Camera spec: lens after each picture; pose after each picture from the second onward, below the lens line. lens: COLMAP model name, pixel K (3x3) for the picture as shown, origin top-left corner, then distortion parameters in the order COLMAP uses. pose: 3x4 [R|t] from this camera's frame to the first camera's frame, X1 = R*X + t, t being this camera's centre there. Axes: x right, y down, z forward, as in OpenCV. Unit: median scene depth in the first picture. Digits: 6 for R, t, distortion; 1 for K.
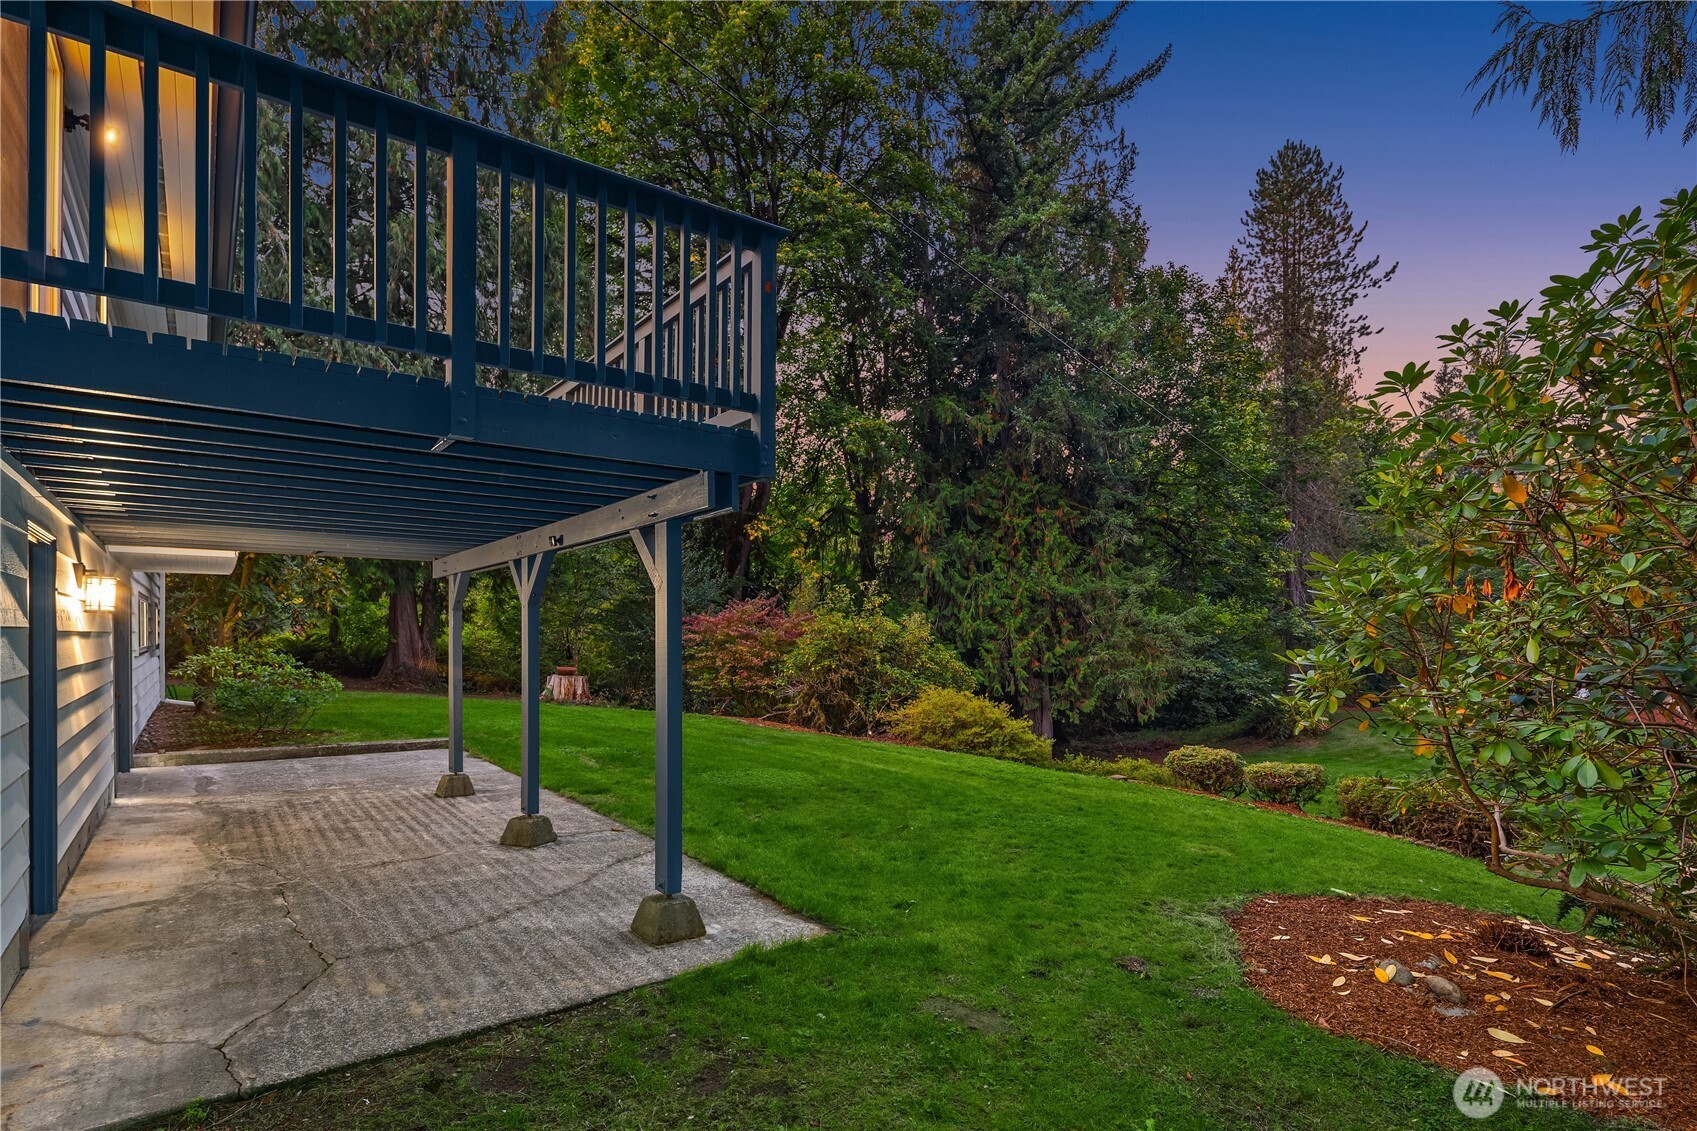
lens RADIAL K [[848.9, 0, 847.3], [0, 848.9, 641.6], [0, 0, 1]] dist [0.002483, -0.000277]
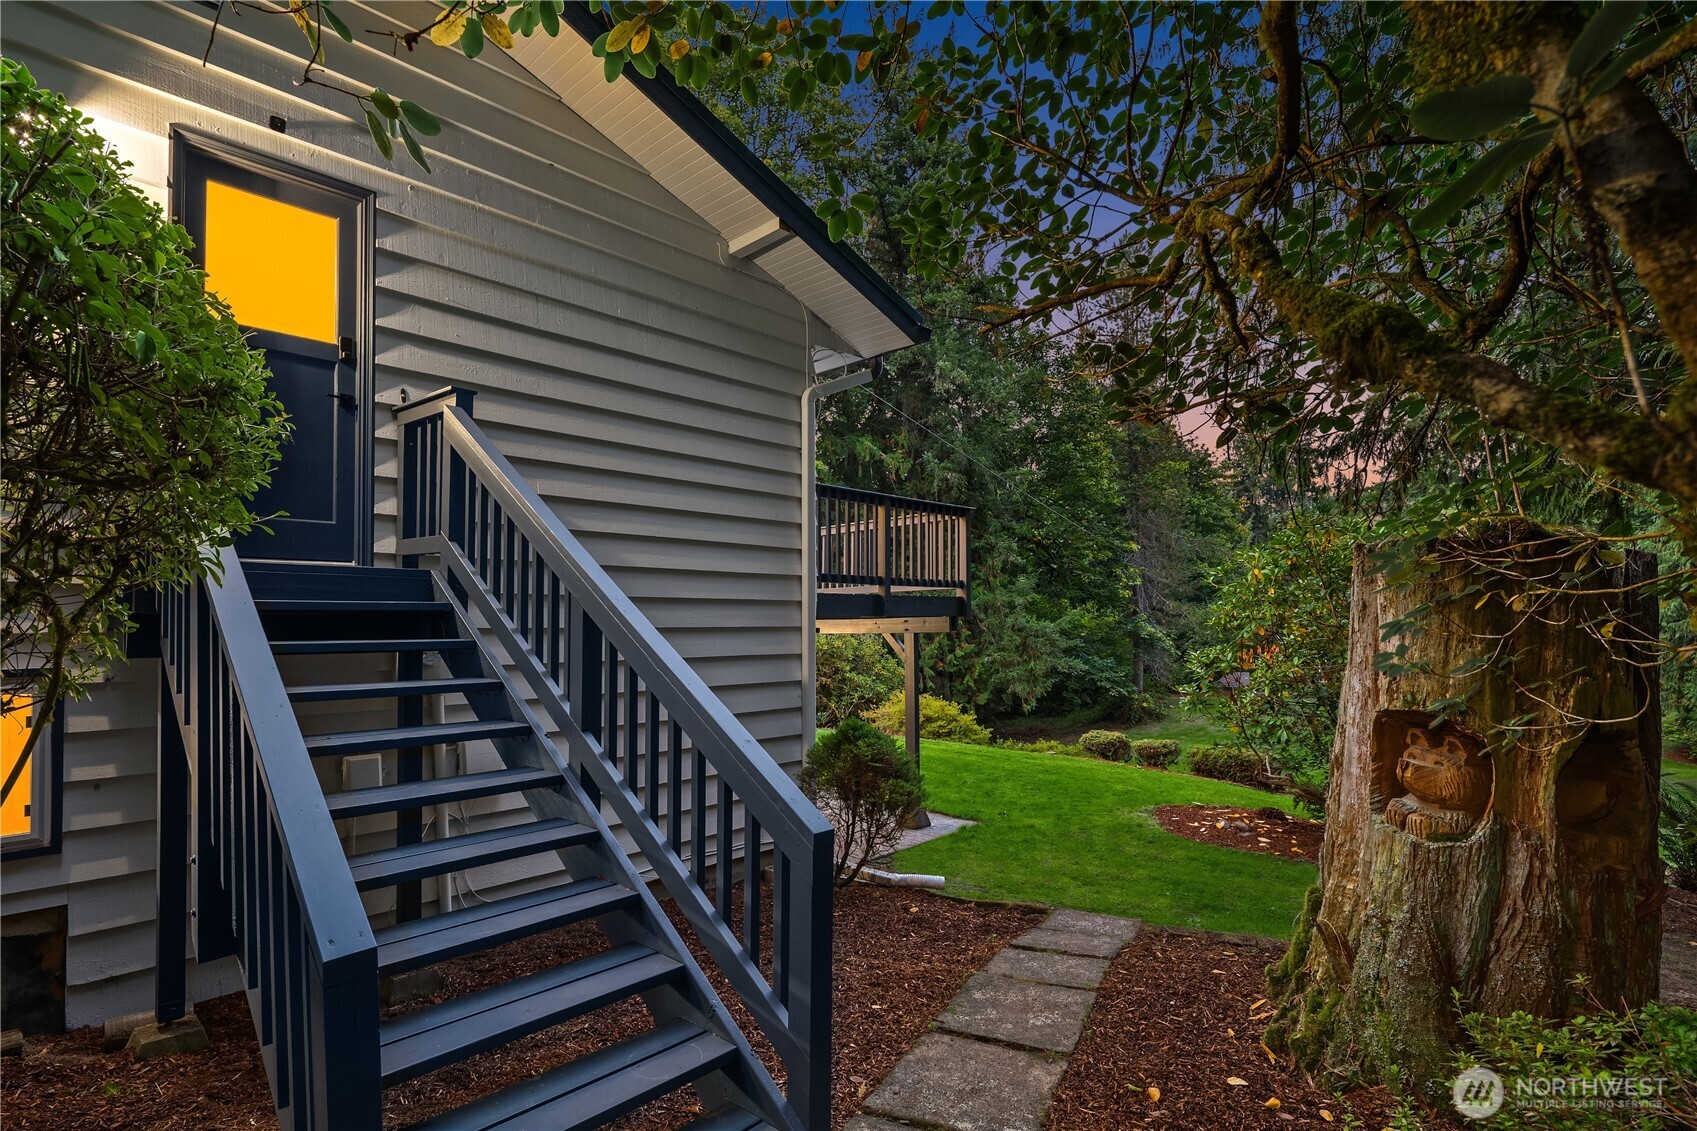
lens RADIAL K [[807.8, 0, 878.3], [0, 807.8, 606.7], [0, 0, 1]] dist [-0.001212, 0.000019]
pose [[0.984300, -0.001897, 0.176493, -0.063123], [0.008699, 0.999248, -0.037774, -0.012424], [-0.176288, 0.038716, 0.983577, -0.096168]]
